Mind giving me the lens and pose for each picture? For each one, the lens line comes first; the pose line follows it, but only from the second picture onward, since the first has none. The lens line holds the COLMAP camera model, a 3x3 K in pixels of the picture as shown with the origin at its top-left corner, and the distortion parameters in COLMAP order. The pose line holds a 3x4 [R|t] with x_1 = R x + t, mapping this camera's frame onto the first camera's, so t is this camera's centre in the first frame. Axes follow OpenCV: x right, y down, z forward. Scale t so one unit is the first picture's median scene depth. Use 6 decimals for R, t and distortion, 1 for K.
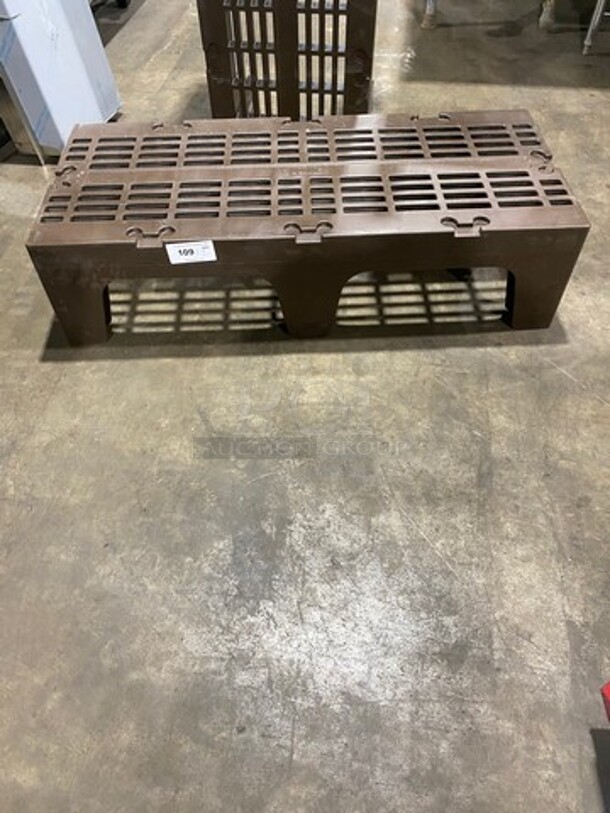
lens RADIAL K [[608.3, 0, 309.8], [0, 608.3, 407.5], [0, 0, 1]] dist [0.029797, -0.020047]
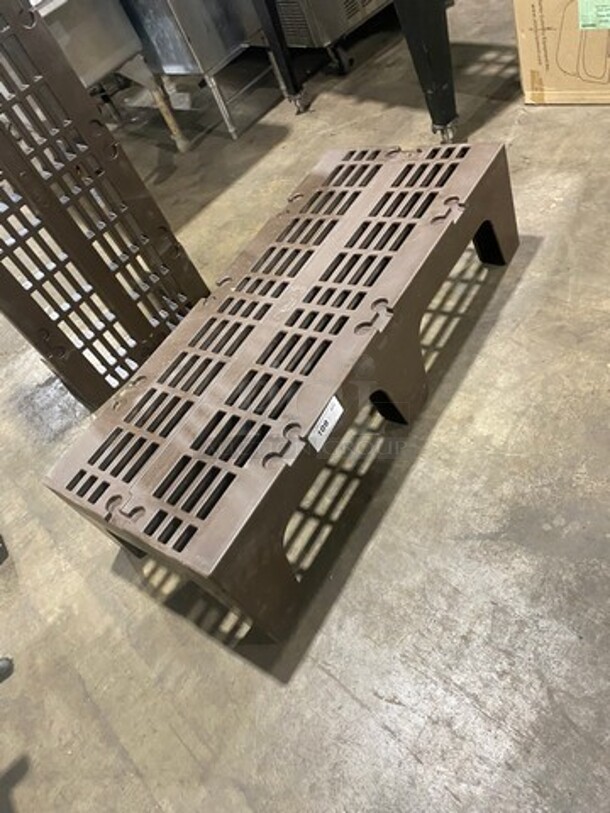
lens RADIAL K [[608.3, 0, 304.5], [0, 608.3, 403.3], [0, 0, 1]] dist [0.029797, -0.020047]
pose [[0.558405, -0.734426, 0.385749, -0.462029], [0.807082, 0.588494, -0.047888, -0.225686], [-0.191841, 0.338072, 0.921360, 0.175558]]
